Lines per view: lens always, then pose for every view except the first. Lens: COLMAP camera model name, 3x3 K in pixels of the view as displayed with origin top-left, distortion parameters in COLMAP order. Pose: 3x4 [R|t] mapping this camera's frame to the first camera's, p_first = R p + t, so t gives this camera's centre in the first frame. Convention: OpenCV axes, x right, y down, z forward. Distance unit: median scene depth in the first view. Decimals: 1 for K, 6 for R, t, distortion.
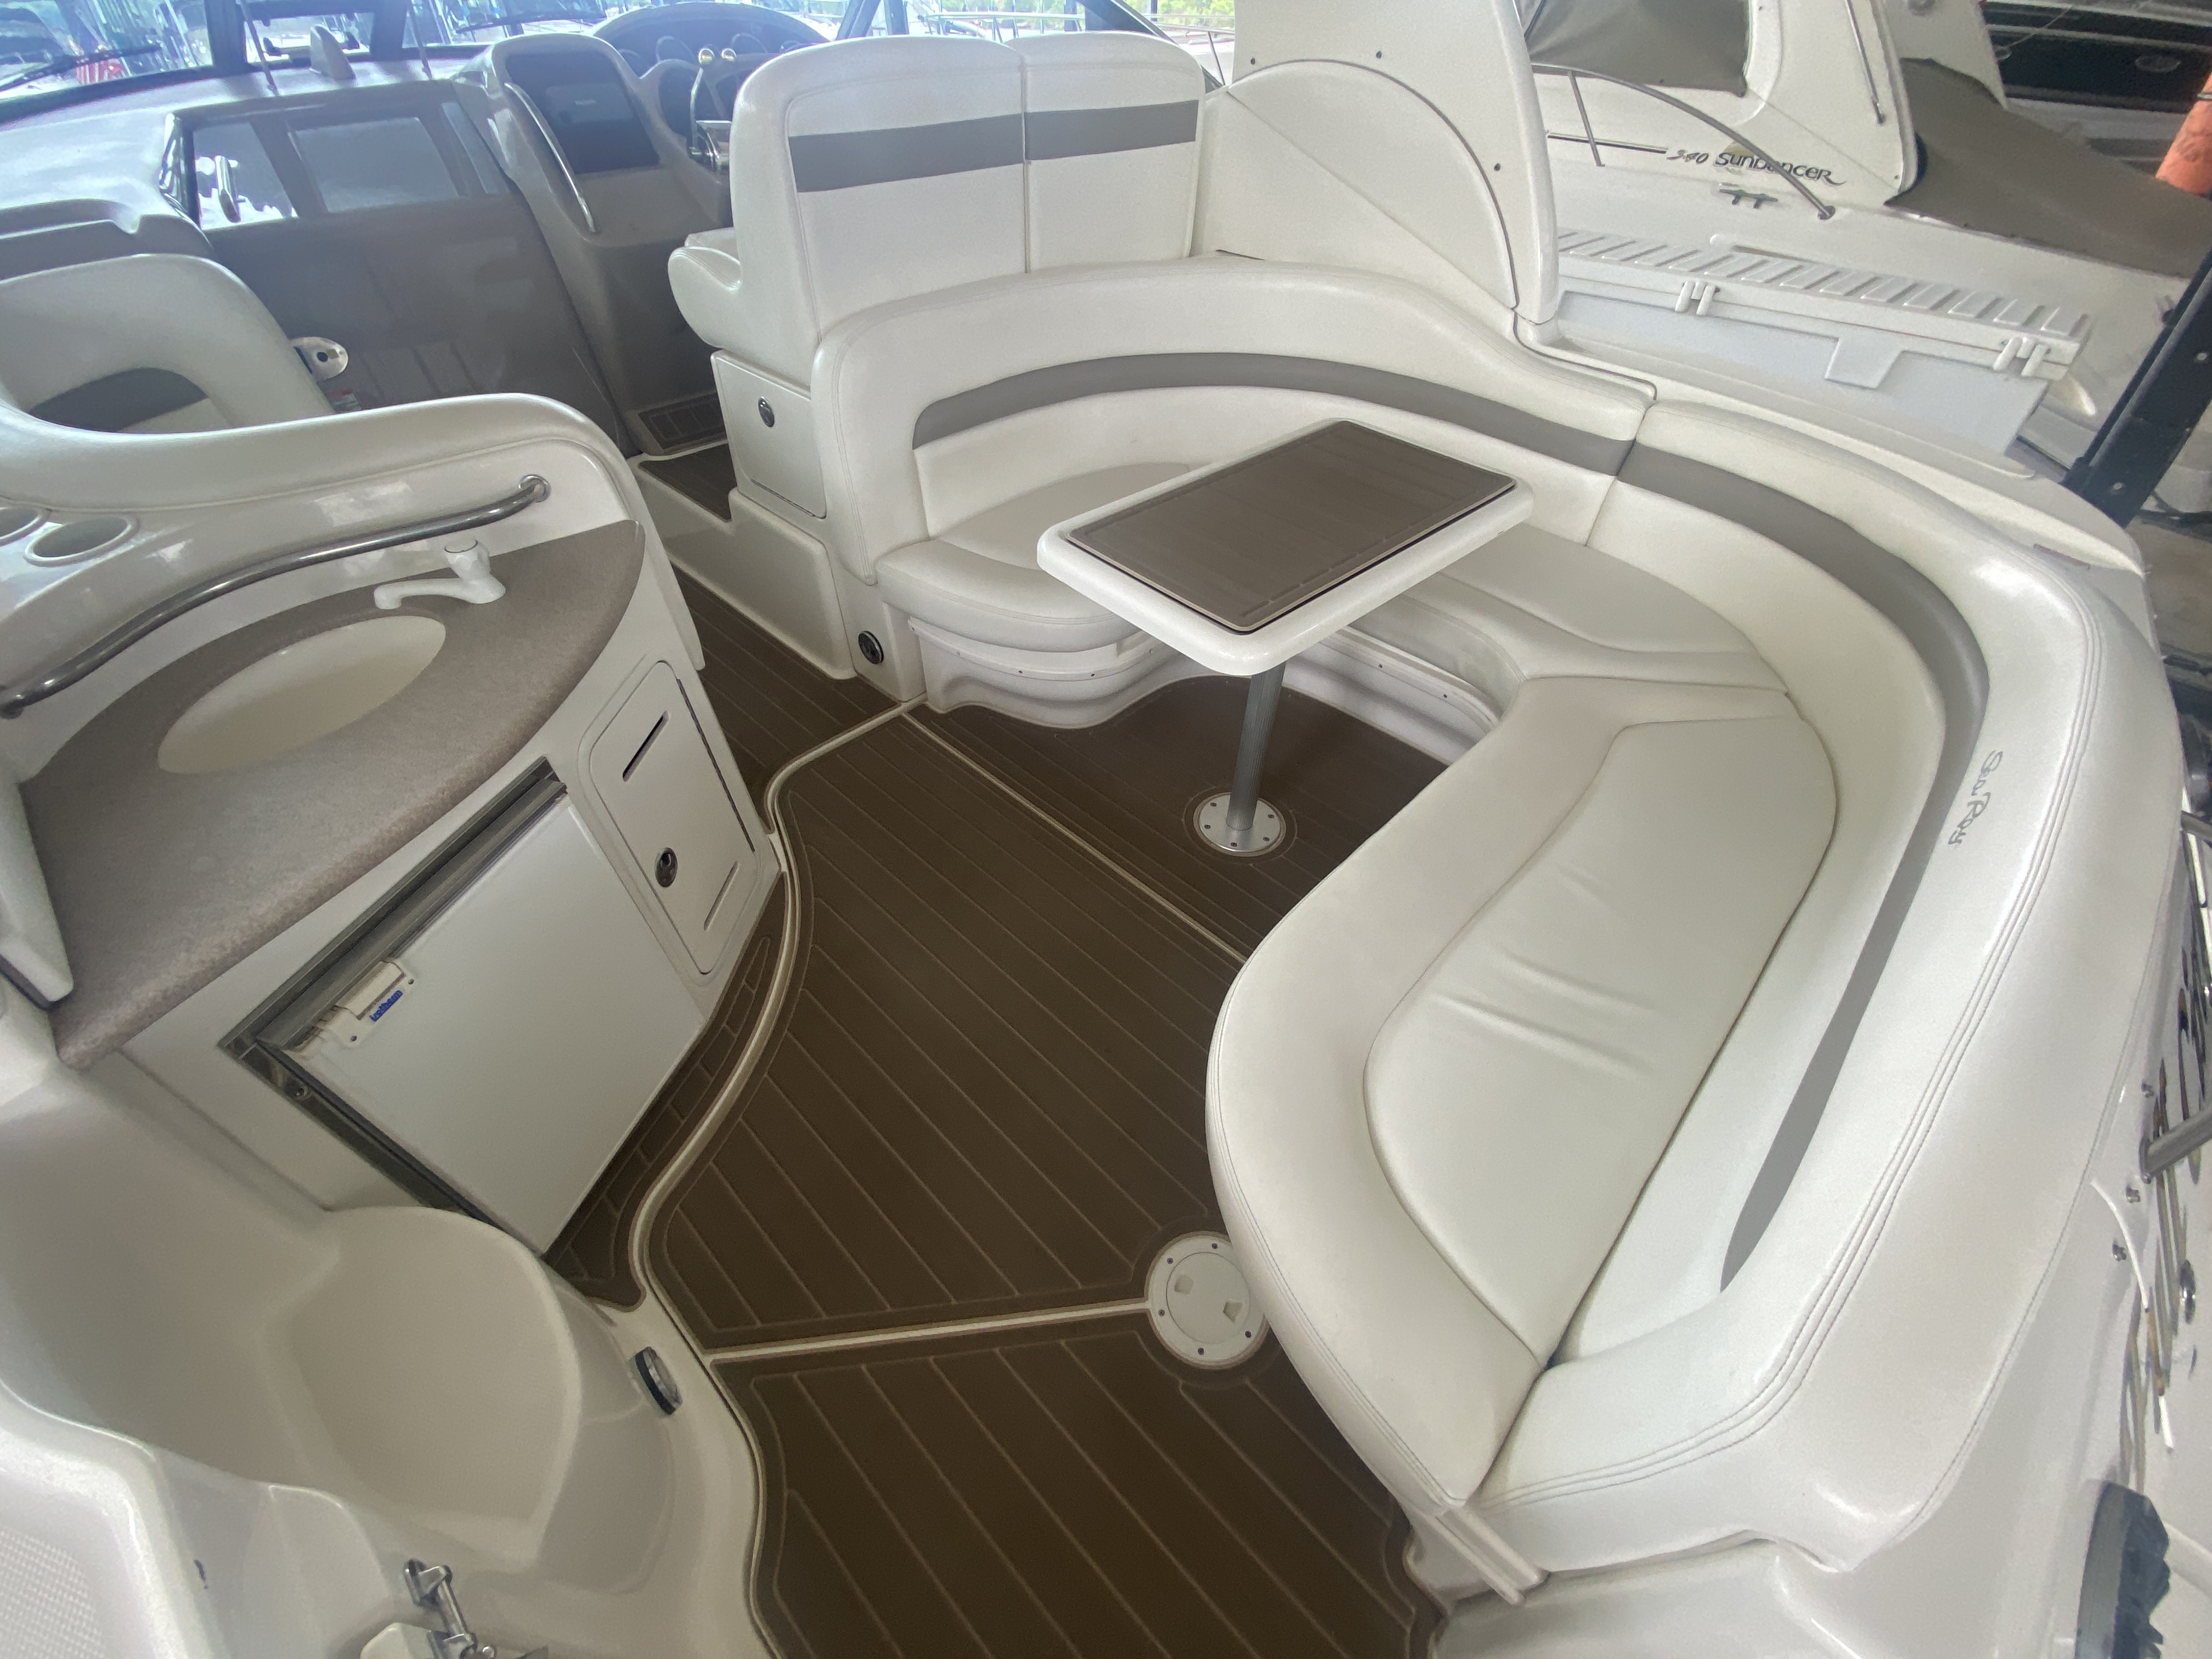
lens RADIAL K [[888.8, 0, 1117.2], [0, 888.8, 830.0], [0, 0, 1]] dist [-0.017779, -0.000493]
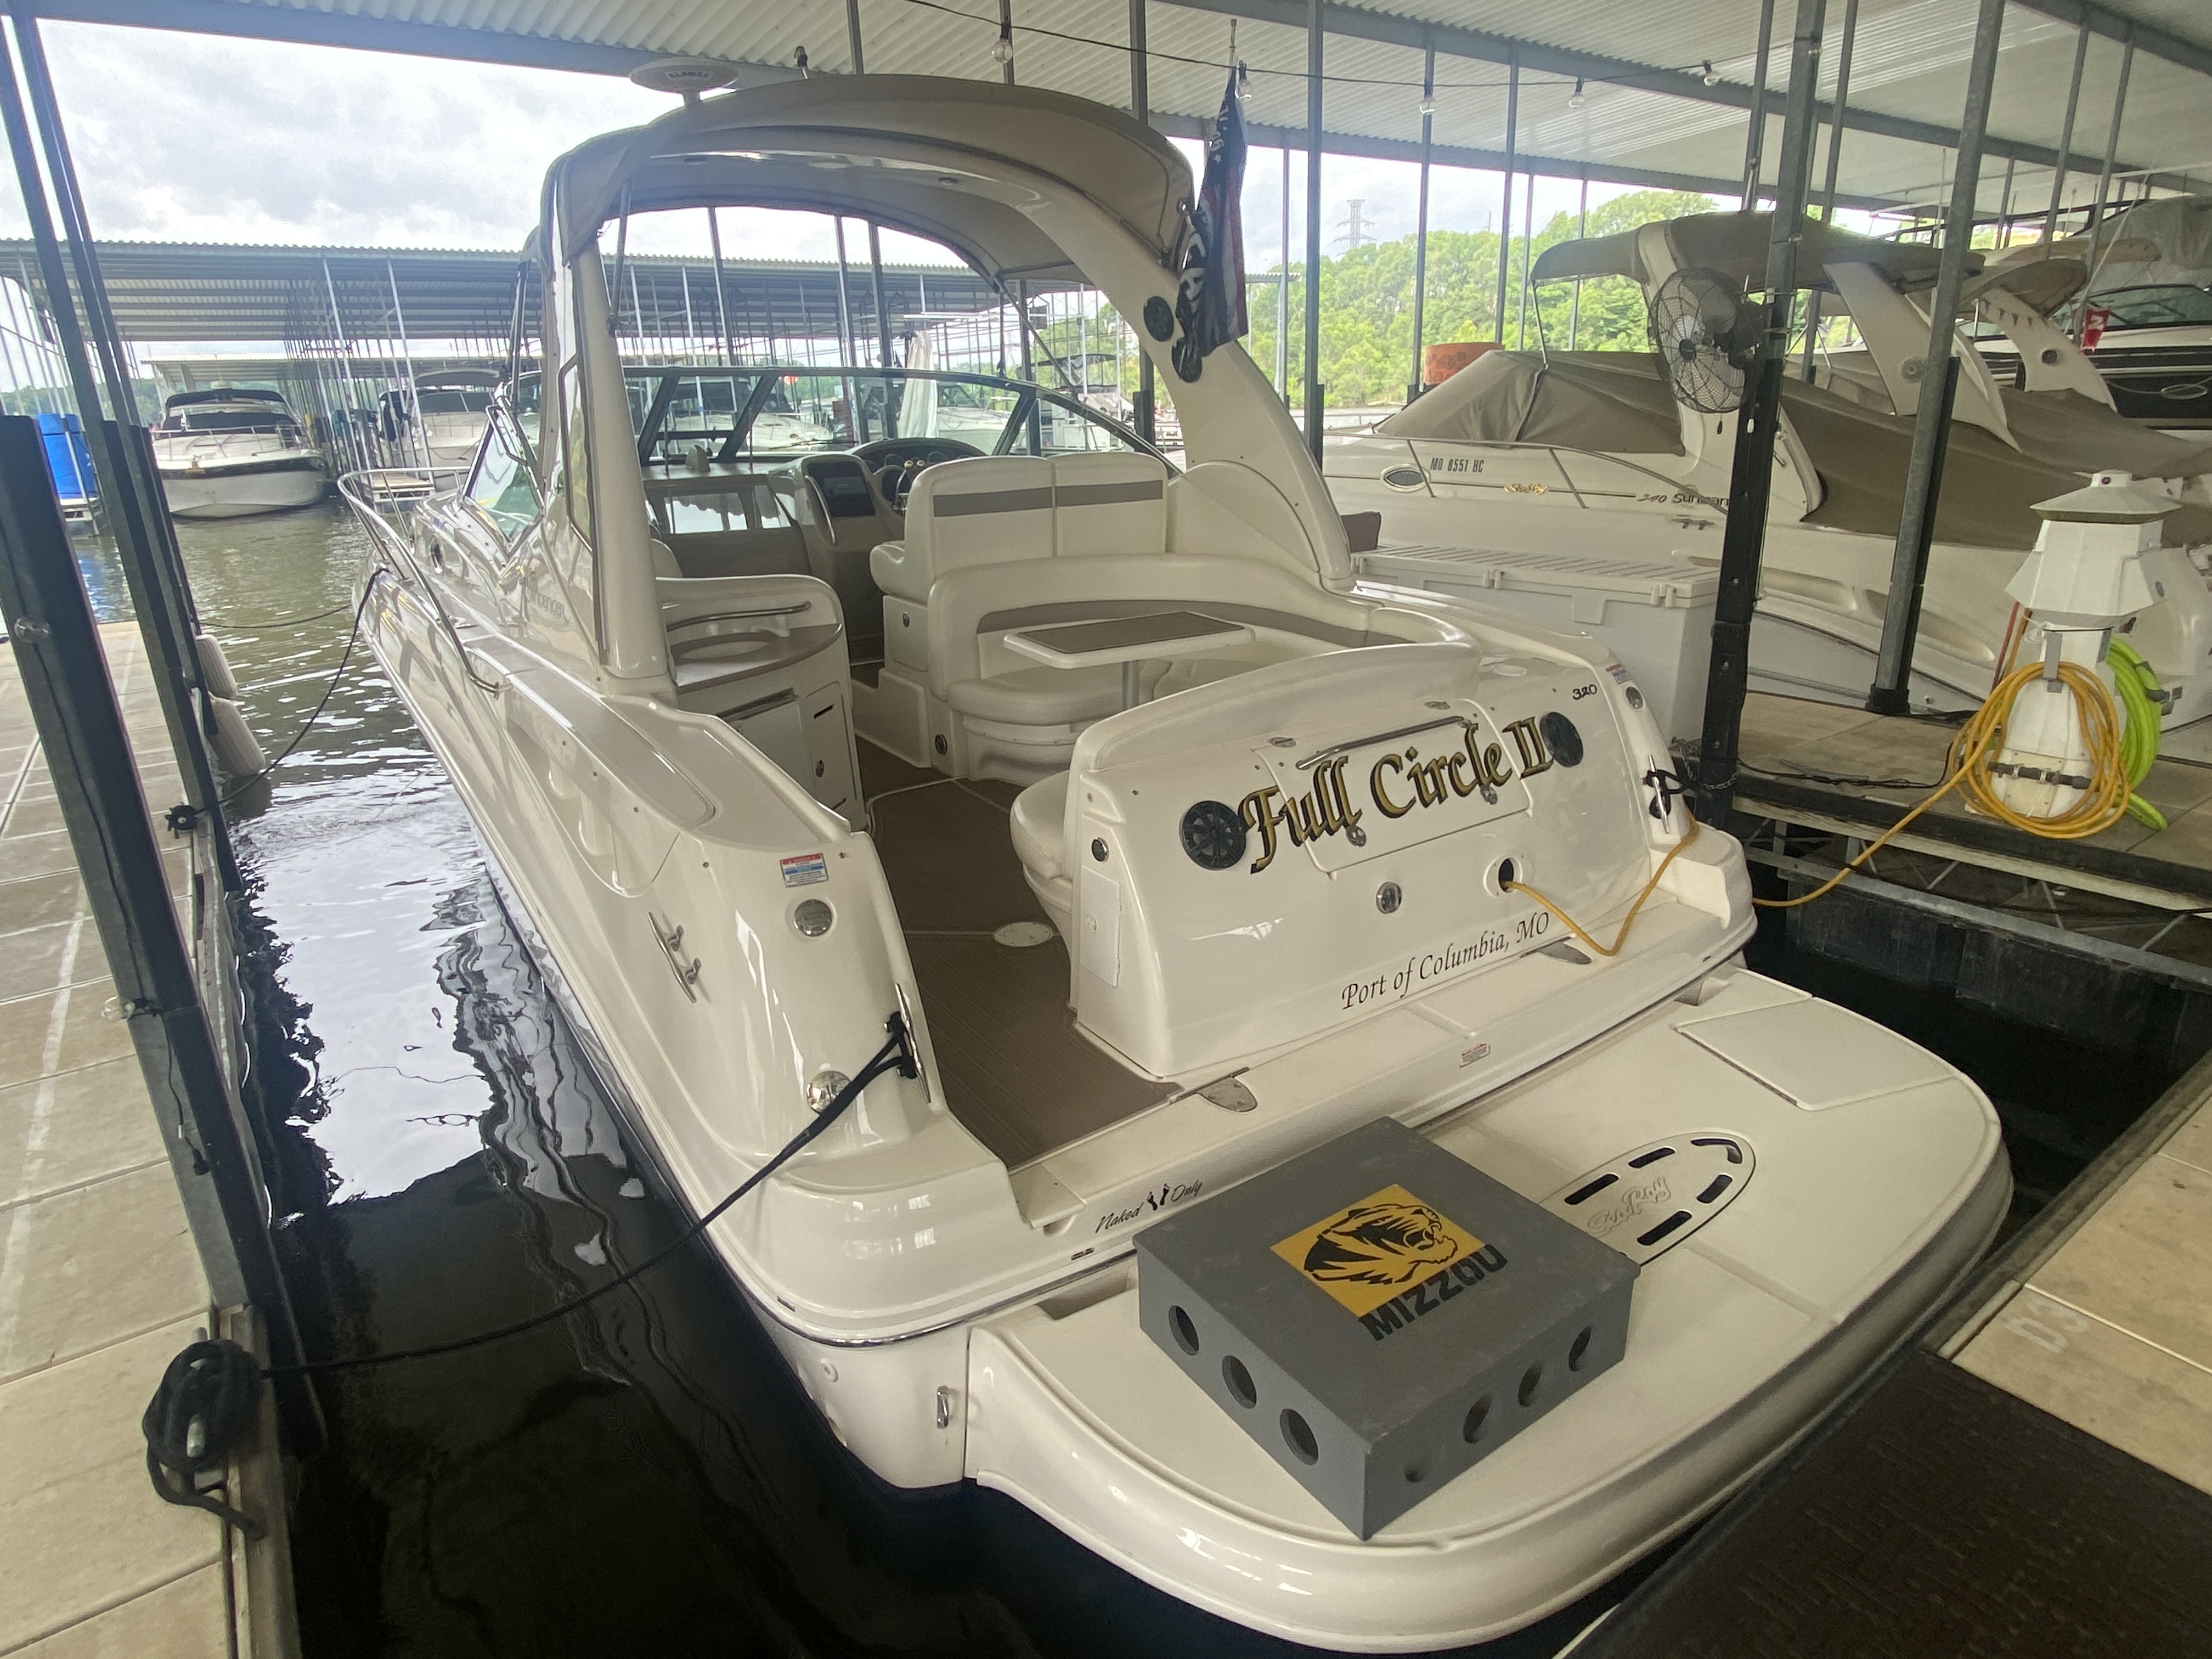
lens RADIAL K [[1191.2, 0, 1106.0], [0, 1191.2, 829.5], [0, 0, 1]] dist [0.037508, 0.000105]
pose [[0.977903, 0.037731, -0.205626, 0.543302], [-0.115846, 0.916559, -0.382752, 0.835030], [0.174027, 0.398115, 0.900677, -1.009010]]
